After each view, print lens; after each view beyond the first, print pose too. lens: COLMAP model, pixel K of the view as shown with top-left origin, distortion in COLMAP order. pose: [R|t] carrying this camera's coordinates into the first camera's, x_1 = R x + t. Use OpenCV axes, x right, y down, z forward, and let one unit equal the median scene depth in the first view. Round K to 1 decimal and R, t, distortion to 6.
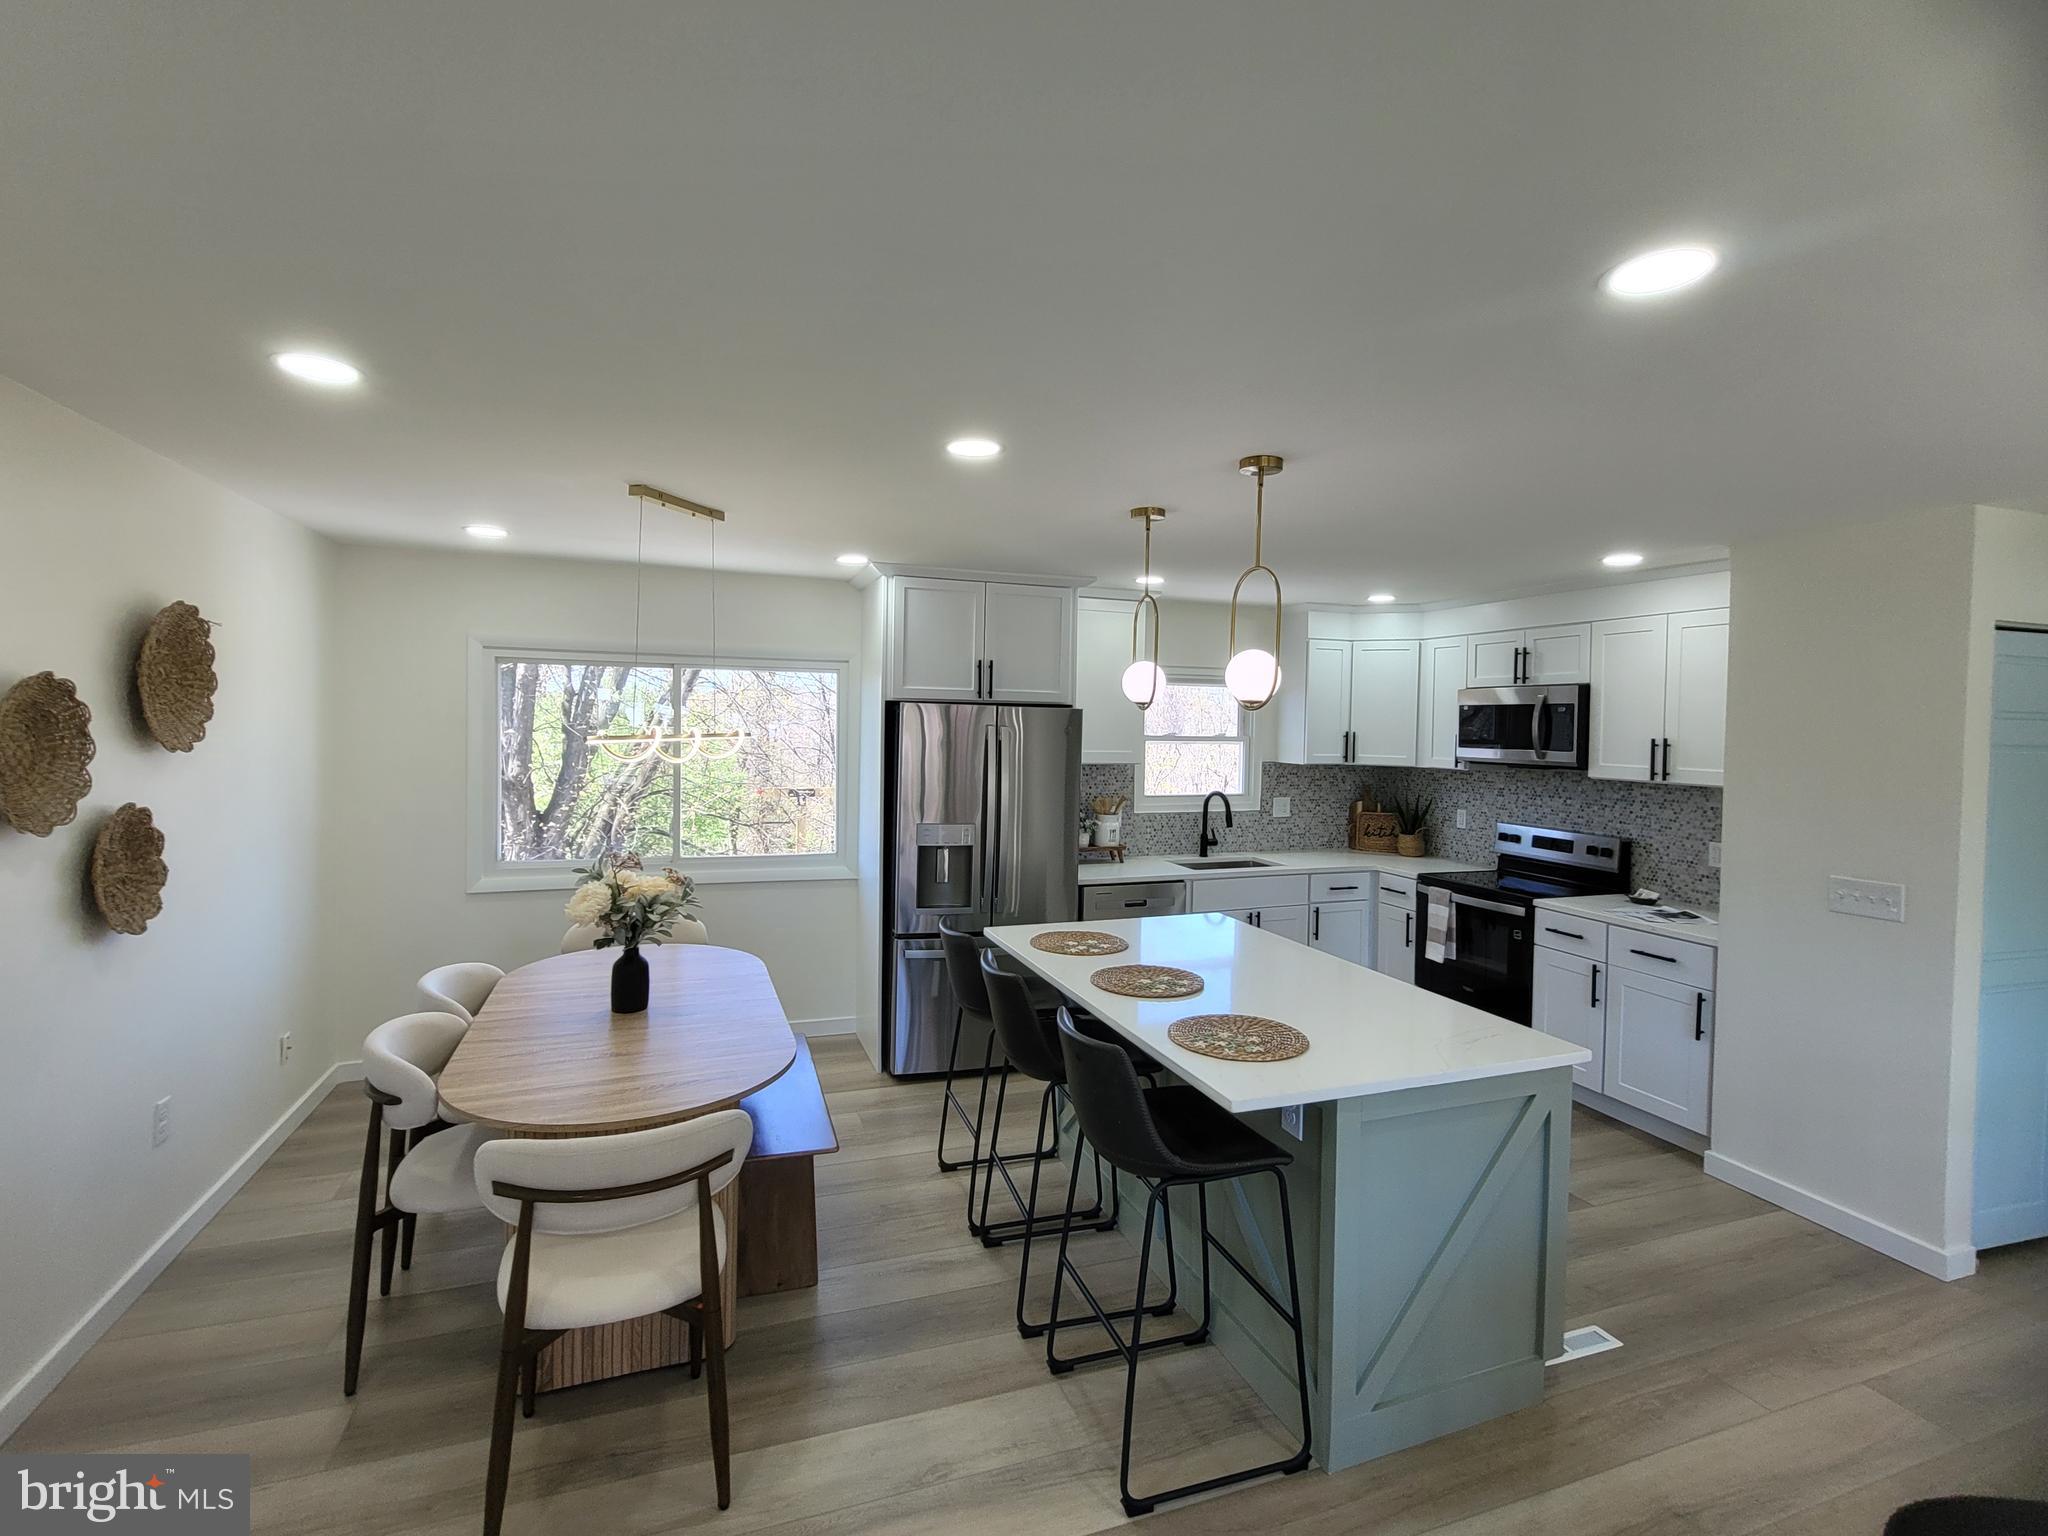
lens RADIAL K [[946.7, 0, 1027.3], [0, 946.7, 758.4], [0, 0, 1]] dist [-0.004388, -0.000020]
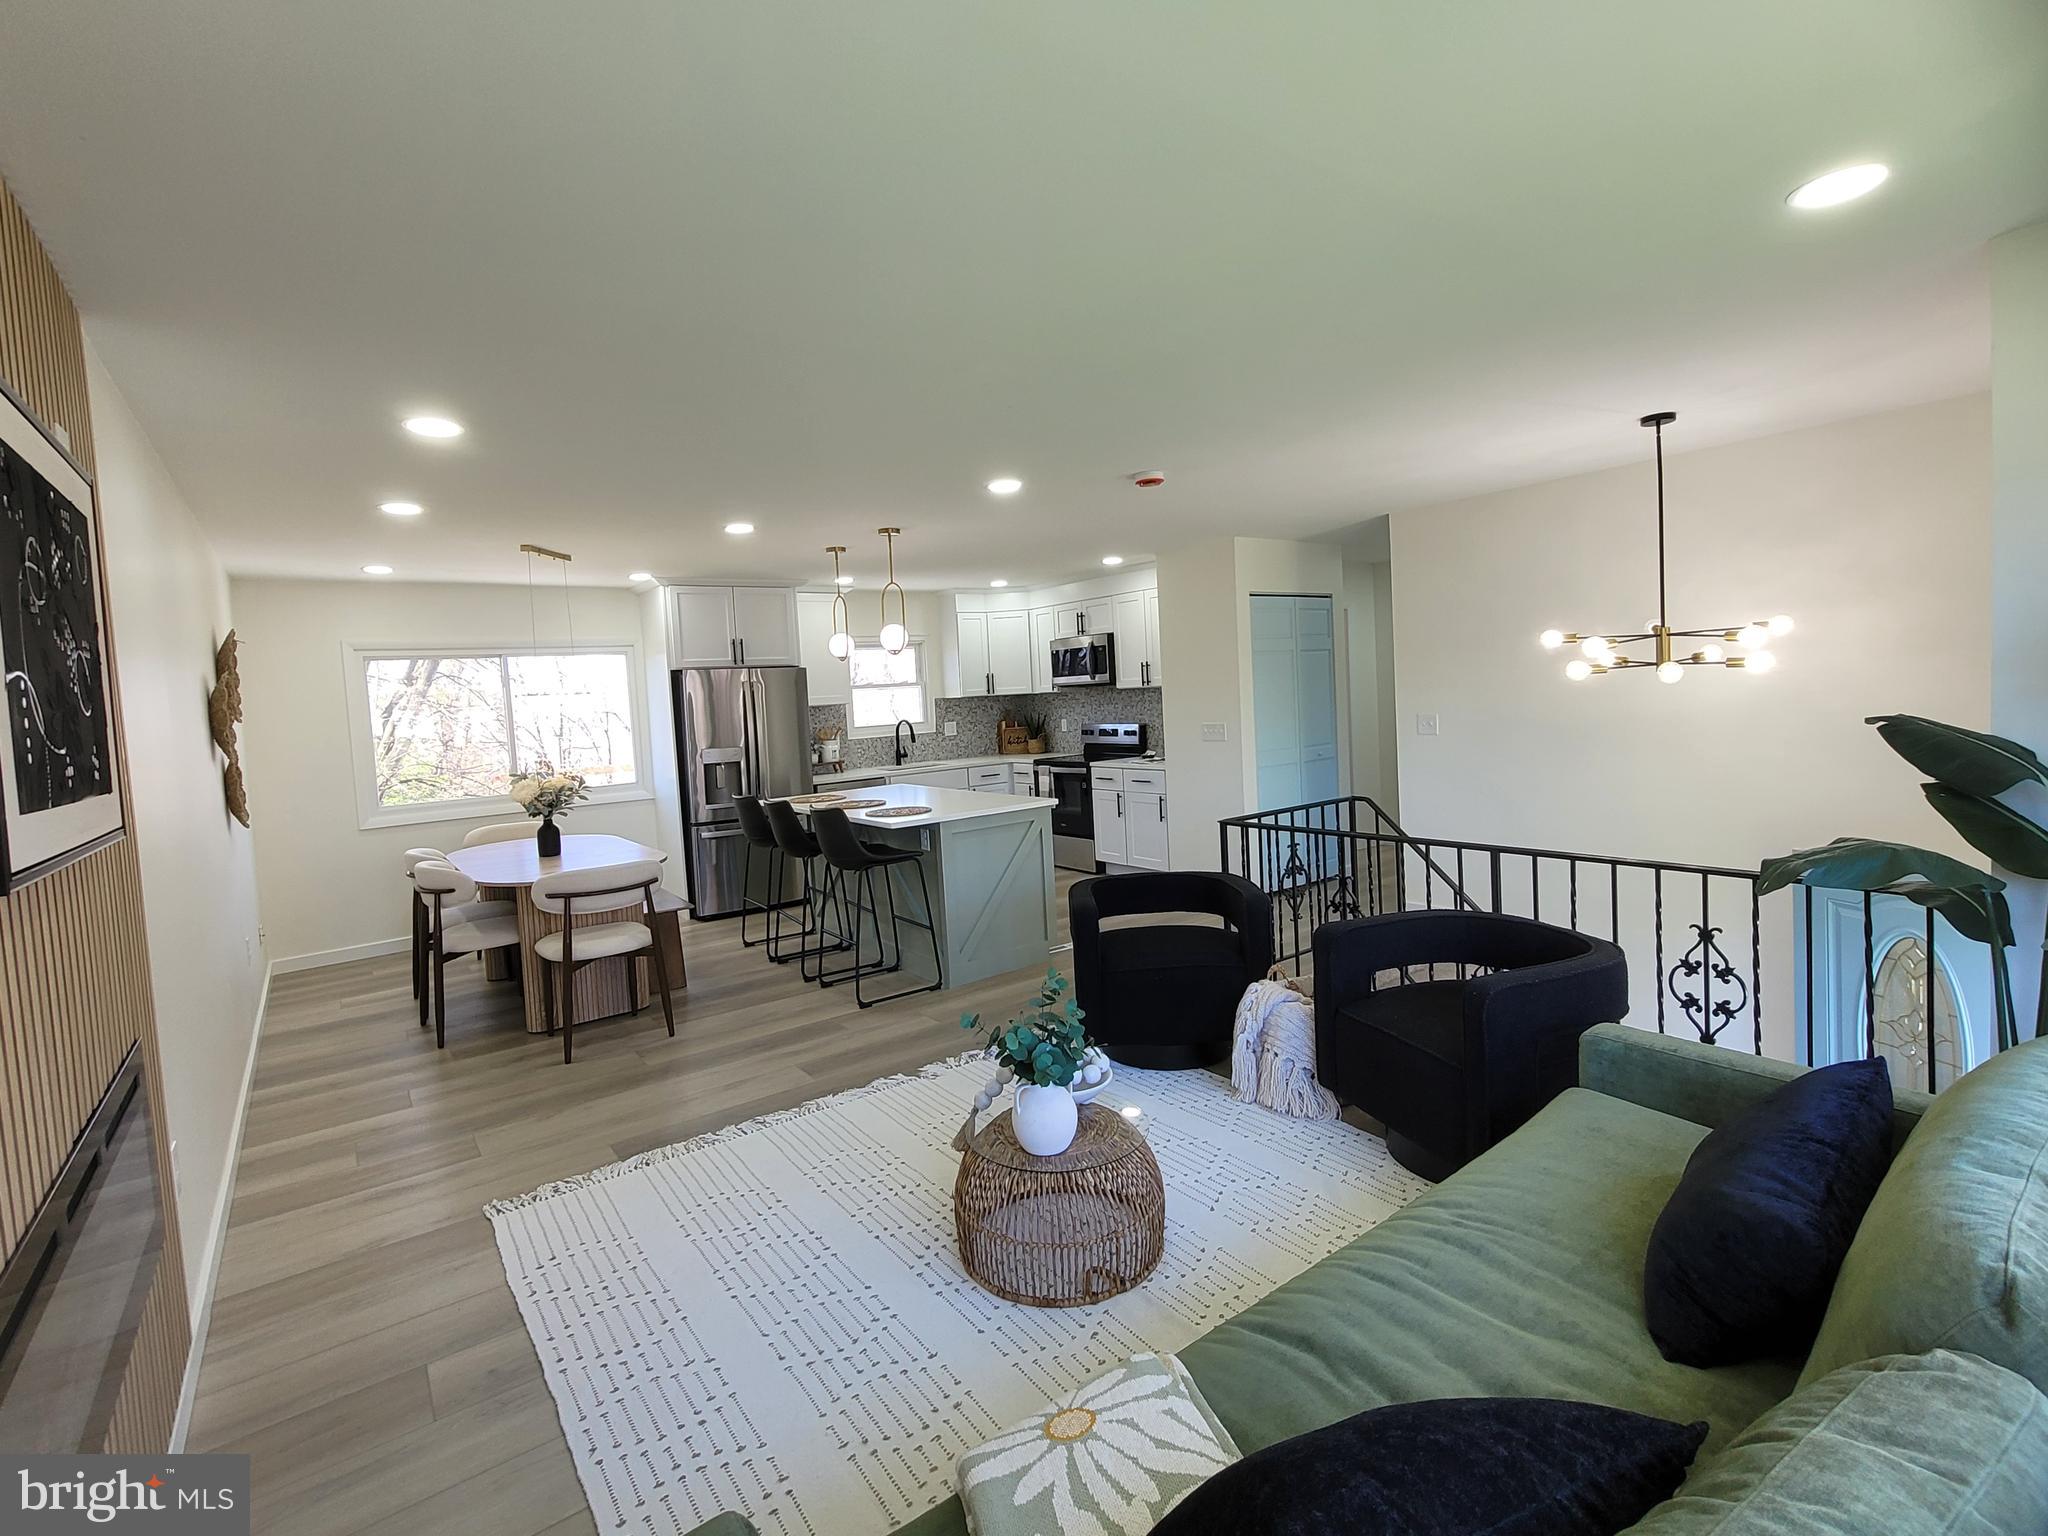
lens RADIAL K [[946.7, 0, 1024.9], [0, 946.7, 739.4], [0, 0, 1]] dist [-0.004388, -0.000020]
pose [[0.955574, -0.085679, 0.282024, -0.042158], [0.082972, 0.996319, 0.021548, 0.056925], [-0.282832, 0.002809, 0.959165, -0.533198]]
